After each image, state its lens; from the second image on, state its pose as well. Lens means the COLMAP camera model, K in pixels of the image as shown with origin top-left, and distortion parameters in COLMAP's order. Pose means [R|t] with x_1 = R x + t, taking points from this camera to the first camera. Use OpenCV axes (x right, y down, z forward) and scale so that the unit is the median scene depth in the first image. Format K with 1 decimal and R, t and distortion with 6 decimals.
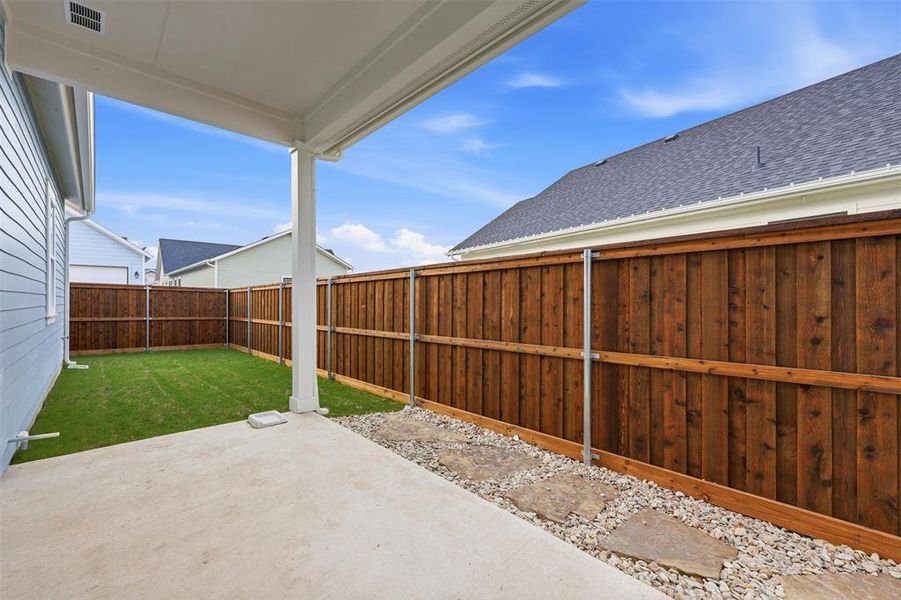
lens RADIAL K [[364.9, 0, 446.1], [0, 364.9, 298.7], [0, 0, 1]] dist [-0.003492, -0.000239]
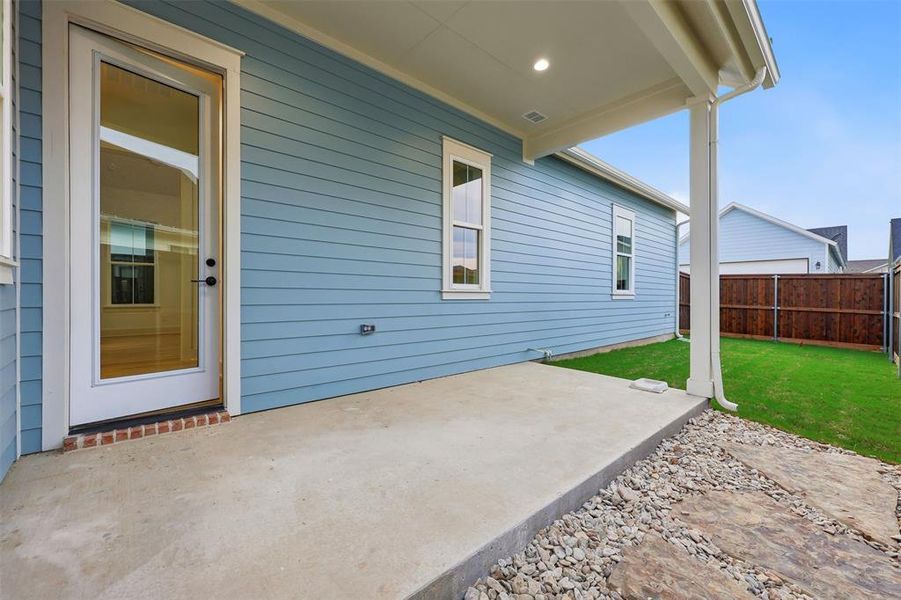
lens RADIAL K [[364.9, 0, 446.4], [0, 364.9, 296.1], [0, 0, 1]] dist [-0.003492, -0.000239]
pose [[-0.033089, 0.005480, -0.999437, 0.190286], [-0.005299, 0.999970, 0.005659, 0.022374], [0.999438, 0.005483, -0.033059, 0.146050]]
